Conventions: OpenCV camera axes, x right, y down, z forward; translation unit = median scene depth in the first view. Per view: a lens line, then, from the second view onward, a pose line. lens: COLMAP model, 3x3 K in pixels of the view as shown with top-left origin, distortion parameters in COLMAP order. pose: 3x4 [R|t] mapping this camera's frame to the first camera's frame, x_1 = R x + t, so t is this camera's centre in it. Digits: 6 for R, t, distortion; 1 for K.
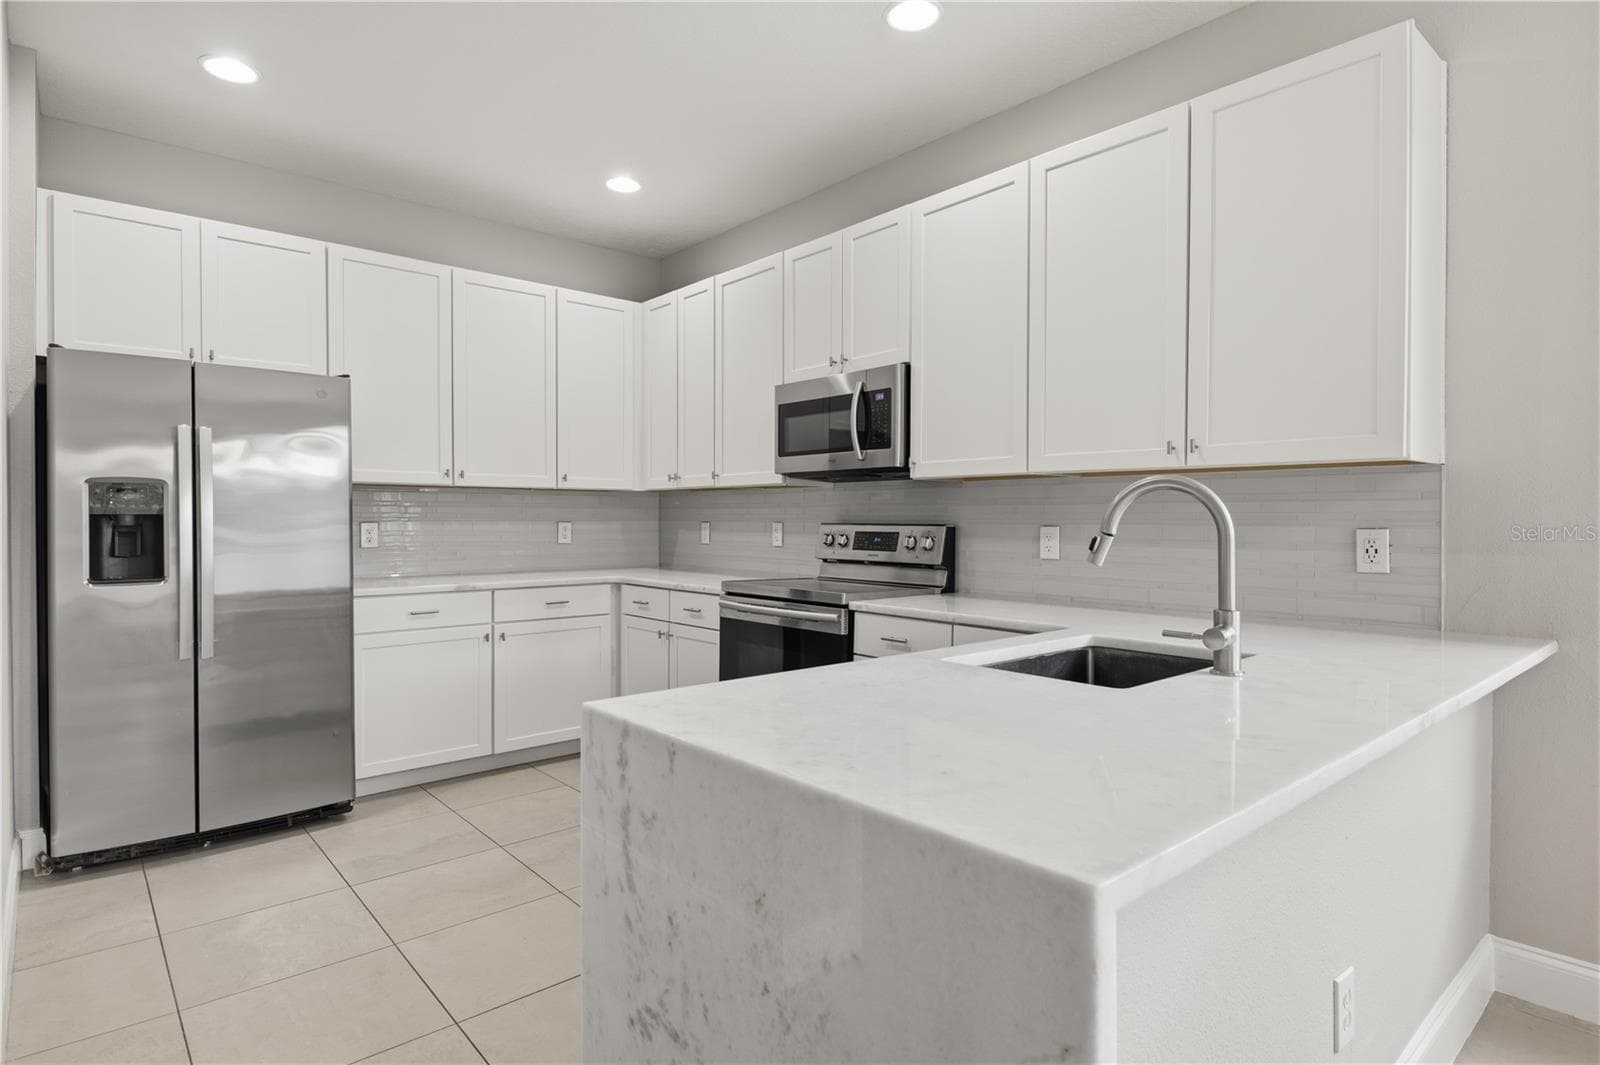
lens RADIAL K [[836.0, 0, 800.0], [0, 836.0, 532.5], [0, 0, 1]] dist [0.003873, -0.001004]
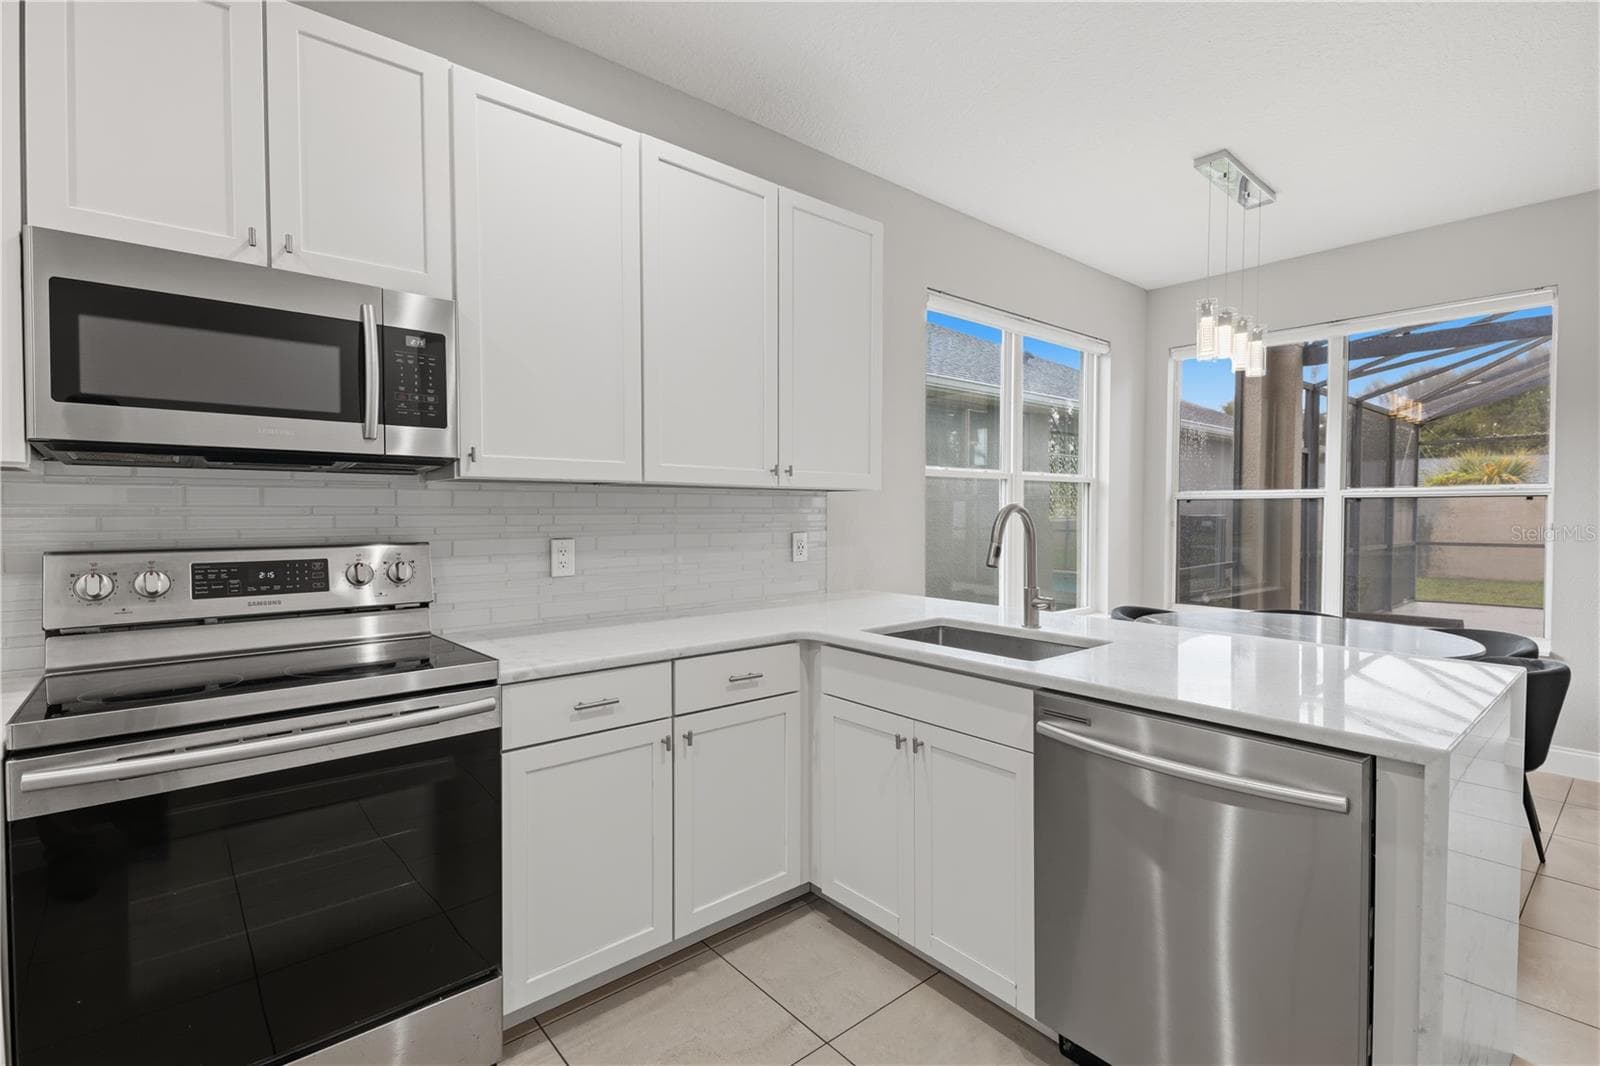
lens RADIAL K [[754.8, 0, 800.0], [0, 754.8, 533.0], [0, 0, 1]] dist [0.025977, -0.000140]
pose [[0.003395, -0.034810, 0.999388, -0.456631], [0.015584, 0.999274, 0.034753, -0.034703], [-0.999873, 0.015457, 0.003935, 0.686362]]
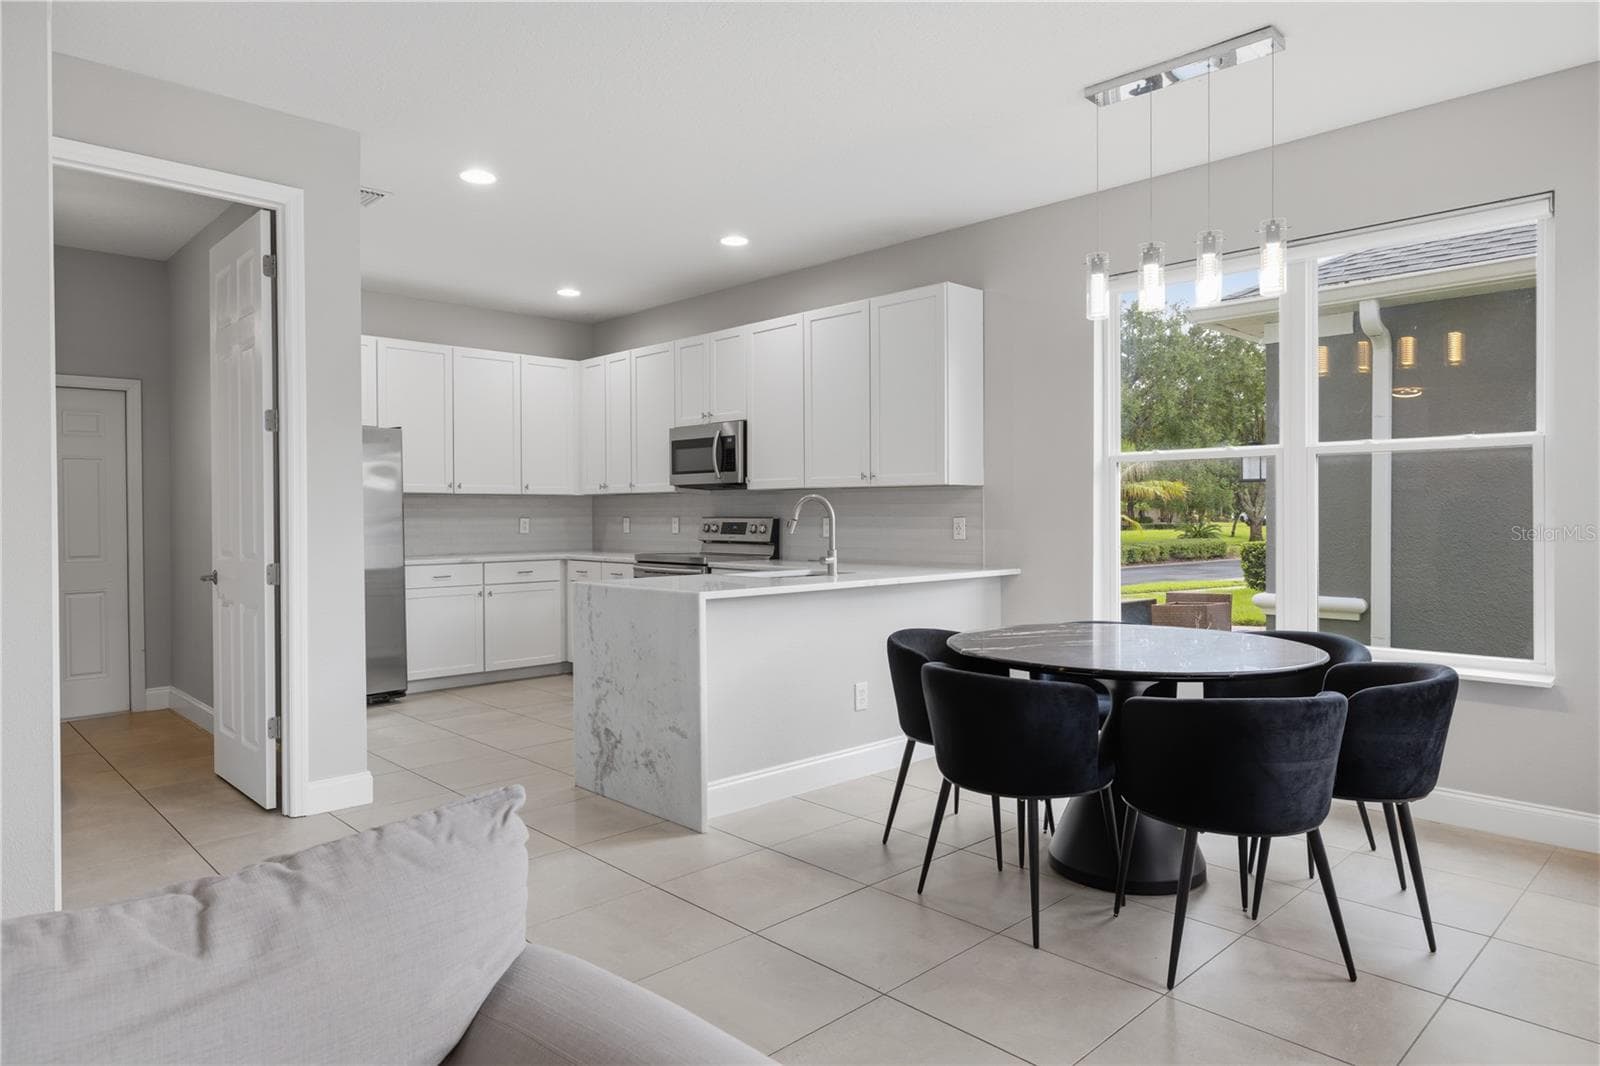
lens RADIAL K [[941.0, 0, 800.0], [0, 941.0, 533.0], [0, 0, 1]] dist [-0.021605, 0.001691]
pose [[0.998226, -0.007212, 0.059108, 0.118922], [0.007087, 0.999972, 0.002318, 0.017341], [-0.059123, -0.001895, 0.998249, -0.835206]]
